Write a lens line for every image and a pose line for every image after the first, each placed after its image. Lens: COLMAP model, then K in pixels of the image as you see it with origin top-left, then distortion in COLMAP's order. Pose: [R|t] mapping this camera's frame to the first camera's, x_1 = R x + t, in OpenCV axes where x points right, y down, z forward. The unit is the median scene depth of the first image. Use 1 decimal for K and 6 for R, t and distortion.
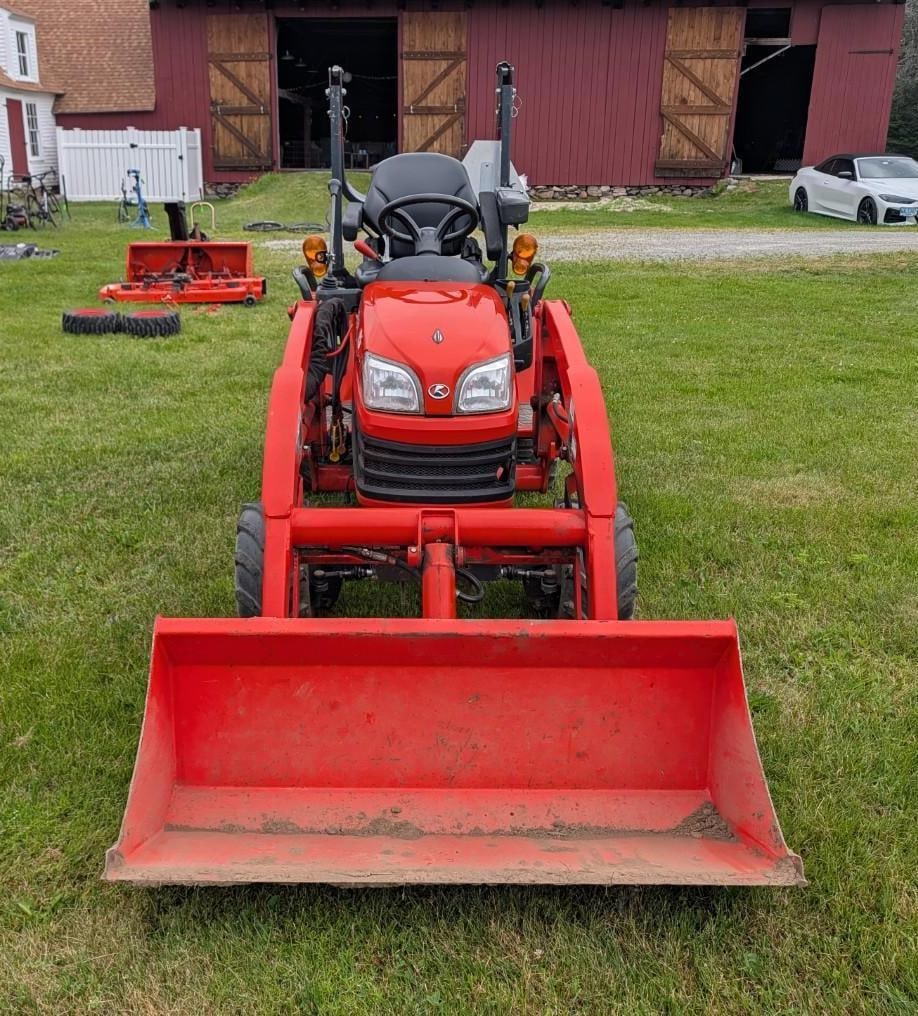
lens RADIAL K [[998.1, 0, 370.2], [0, 998.1, 471.5], [0, 0, 1]] dist [0.002935, 0.000000]
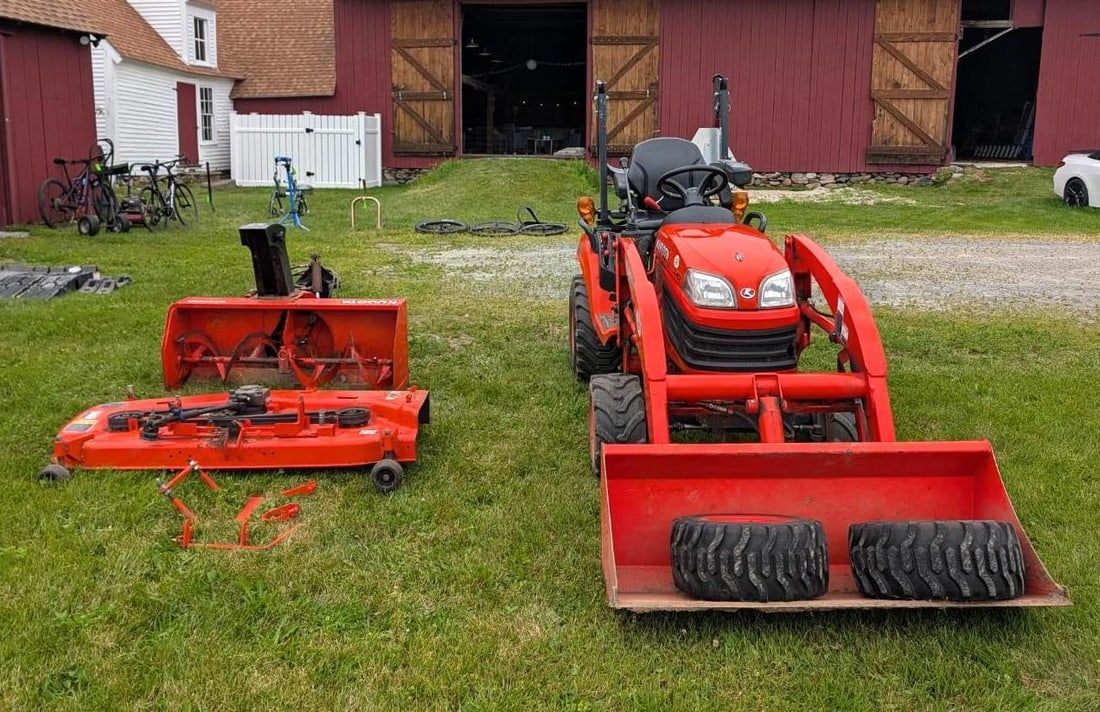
lens RADIAL K [[875.4, 0, 507.2], [0, 875.4, 259.5], [0, 0, 1]] dist [0.022382, -0.018382]
pose [[0.999389, 0.007318, -0.034184, -0.018924], [-0.013035, 0.985333, -0.170144, -0.065443], [0.032438, 0.170486, 0.984826, 0.205167]]
